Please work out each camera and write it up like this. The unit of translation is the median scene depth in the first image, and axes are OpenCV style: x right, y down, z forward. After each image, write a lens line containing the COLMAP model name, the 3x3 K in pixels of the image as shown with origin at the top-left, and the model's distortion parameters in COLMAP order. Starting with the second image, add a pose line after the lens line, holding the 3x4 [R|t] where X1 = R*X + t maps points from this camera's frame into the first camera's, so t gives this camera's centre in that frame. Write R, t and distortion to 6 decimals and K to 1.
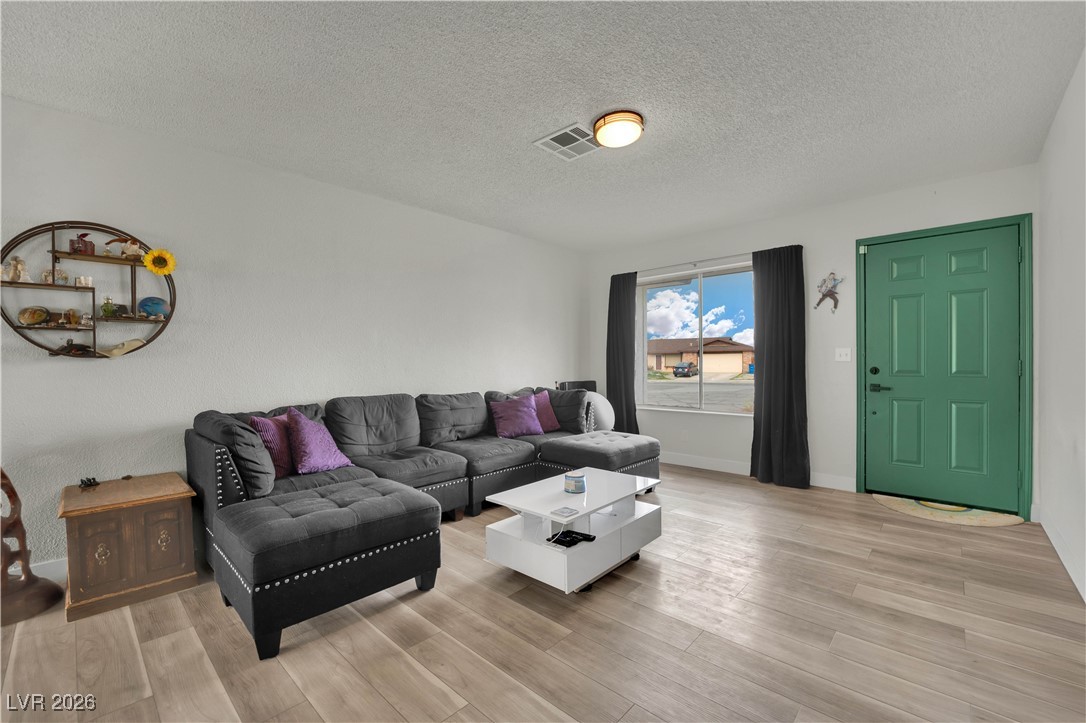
lens RADIAL K [[445.0, 0, 548.7], [0, 445.0, 371.5], [0, 0, 1]] dist [-0.022283, -0.000646]
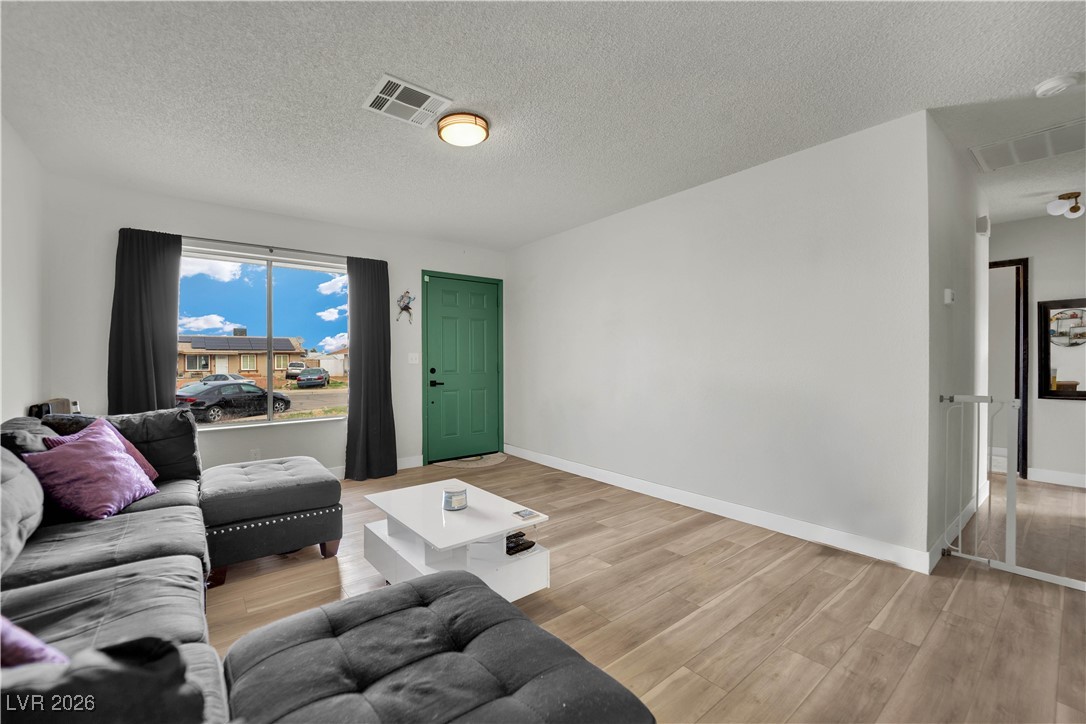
lens RADIAL K [[445.0, 0, 543.6], [0, 445.0, 361.6], [0, 0, 1]] dist [-0.022283, -0.000646]
pose [[0.147329, 0.004863, 0.989076, -0.535191], [0.027206, 0.999590, -0.008967, -0.007923], [-0.988713, 0.028230, 0.147137, 0.463142]]
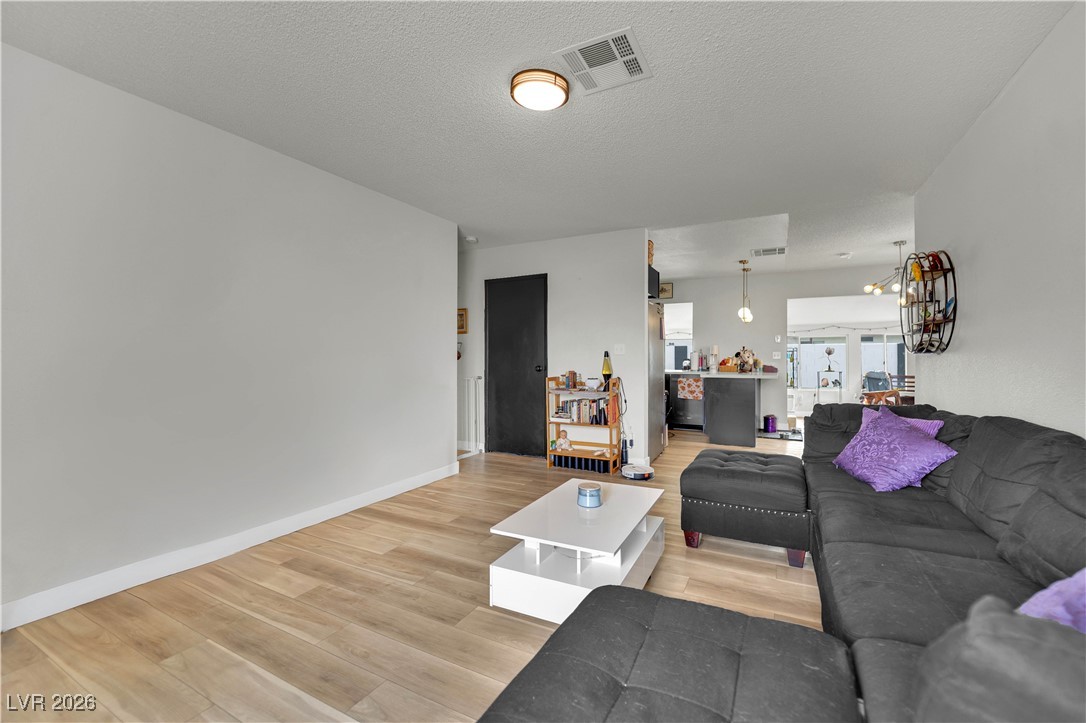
lens RADIAL K [[445.0, 0, 545.0], [0, 445.0, 359.9], [0, 0, 1]] dist [-0.022283, -0.000646]
pose [[-0.967138, 0.009648, -0.254071, 0.252785], [0.001840, 0.999519, 0.030952, -0.035799], [0.254247, 0.029468, -0.966690, 1.238727]]
